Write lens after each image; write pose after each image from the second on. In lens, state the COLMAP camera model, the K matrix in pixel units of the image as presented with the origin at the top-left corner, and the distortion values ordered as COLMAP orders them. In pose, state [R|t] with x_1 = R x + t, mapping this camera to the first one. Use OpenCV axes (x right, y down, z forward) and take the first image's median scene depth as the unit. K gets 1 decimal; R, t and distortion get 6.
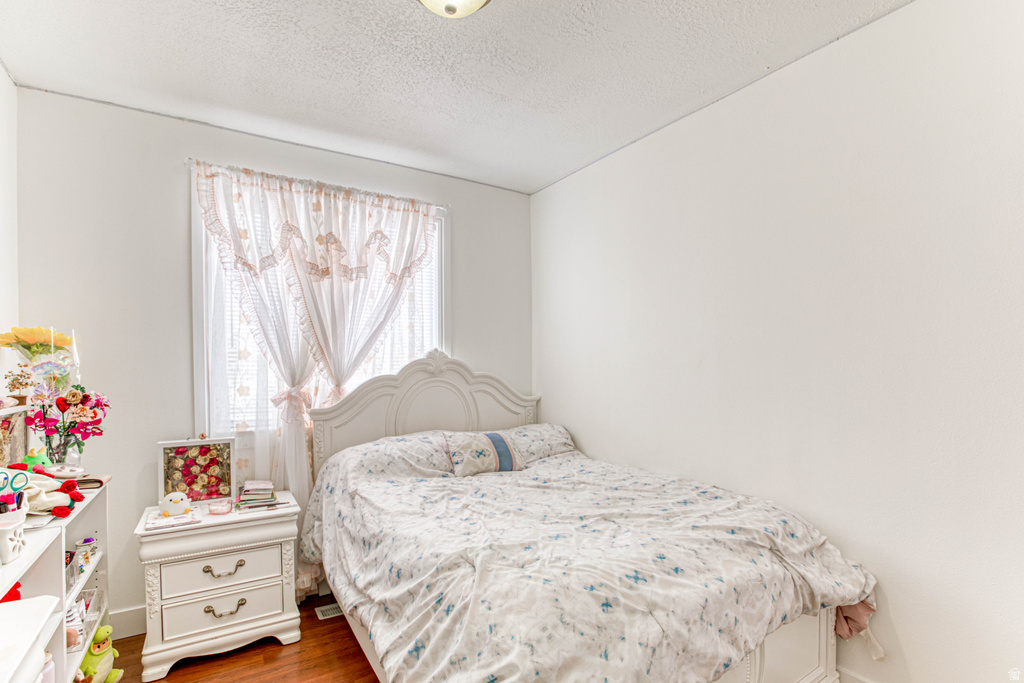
lens RADIAL K [[489.6, 0, 511.7], [0, 489.6, 376.5], [0, 0, 1]] dist [-0.065653, 0.018621]
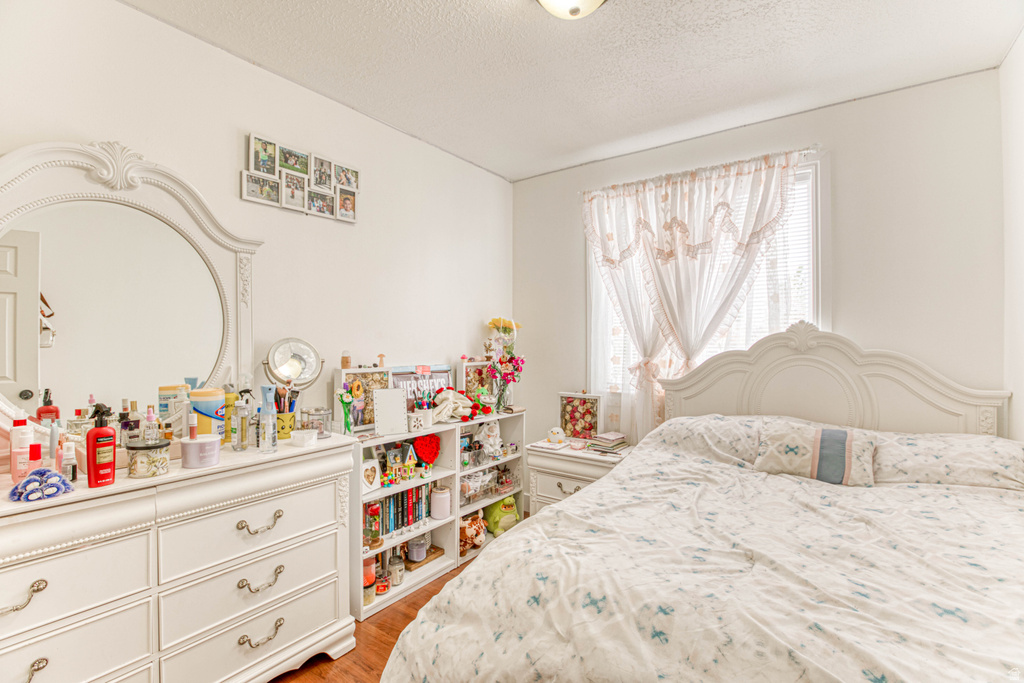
lens RADIAL K [[459.7, 0, 504.9], [0, 459.7, 344.4], [0, 0, 1]] dist [-0.063224, 0.021379]
pose [[0.347896, 0.007800, -0.937501, 0.484208], [-0.024158, 0.999708, -0.000647, -0.003841], [0.937222, 0.022874, 0.347983, 0.316062]]
